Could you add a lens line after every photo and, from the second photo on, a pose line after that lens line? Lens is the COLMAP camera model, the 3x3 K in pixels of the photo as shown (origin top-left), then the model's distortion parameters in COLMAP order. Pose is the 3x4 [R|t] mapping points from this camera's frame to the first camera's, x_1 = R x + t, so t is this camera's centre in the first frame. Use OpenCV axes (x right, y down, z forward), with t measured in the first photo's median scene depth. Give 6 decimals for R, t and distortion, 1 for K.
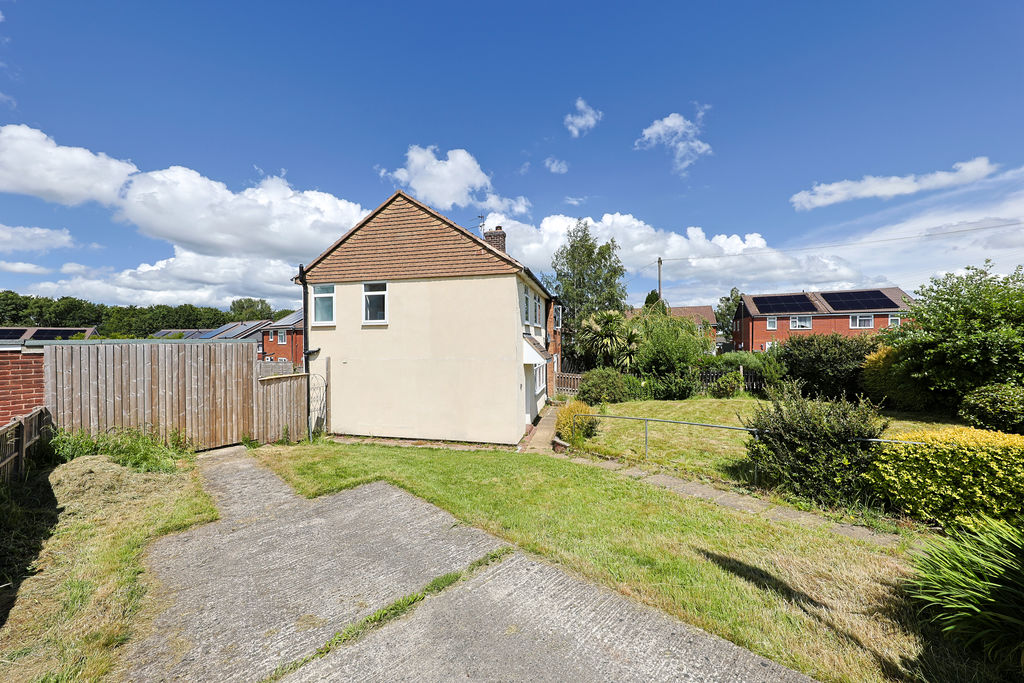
lens RADIAL K [[357.0, 0, 518.8], [0, 357.0, 341.4], [0, 0, 1]] dist [-0.008825, -0.000707]
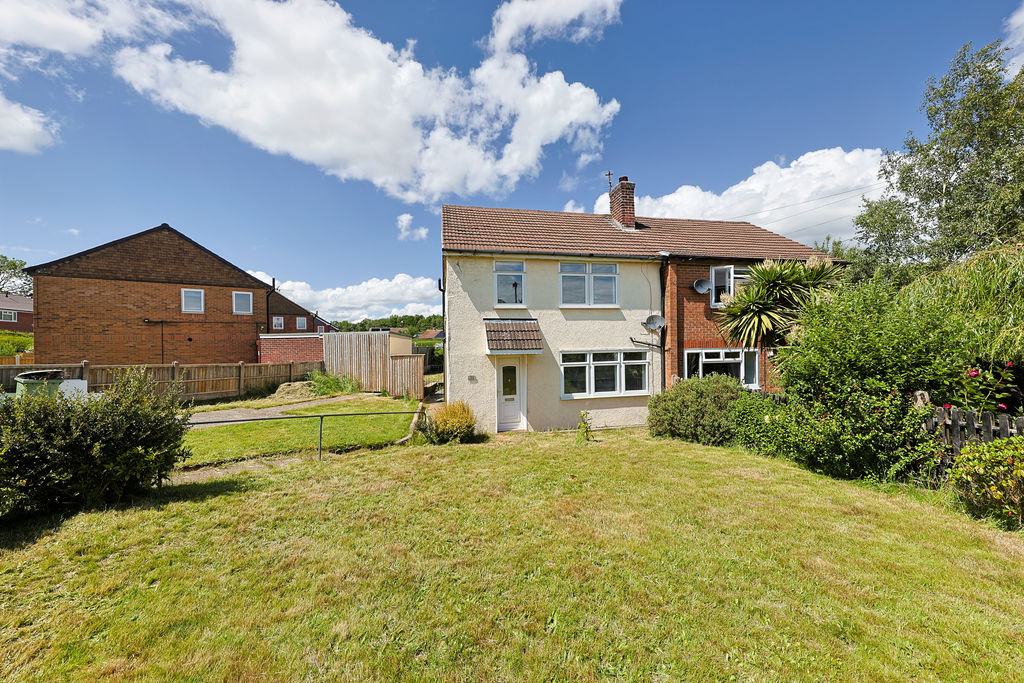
lens RADIAL K [[380.5, 0, 499.6], [0, 380.5, 335.2], [0, 0, 1]] dist [0.008495, -0.000759]
pose [[0.356490, -0.009474, -0.934251, 0.949041], [0.006760, 0.999949, -0.007561, 0.025942], [0.934275, -0.003620, 0.356536, 0.739447]]
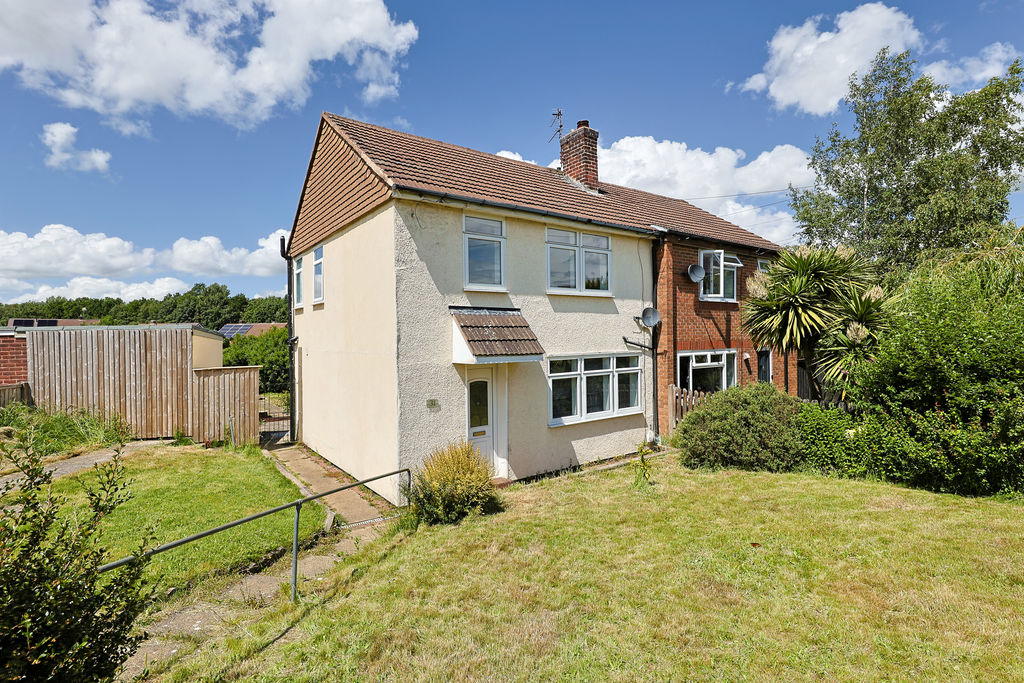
lens RADIAL K [[521.1, 0, 502.4], [0, 521.1, 331.6], [0, 0, 1]] dist [0.012205, -0.002429]
pose [[0.725448, -0.009858, -0.688206, 0.653289], [0.005872, 0.999950, -0.008134, 0.023078], [0.688252, 0.001860, 0.725470, 0.503300]]
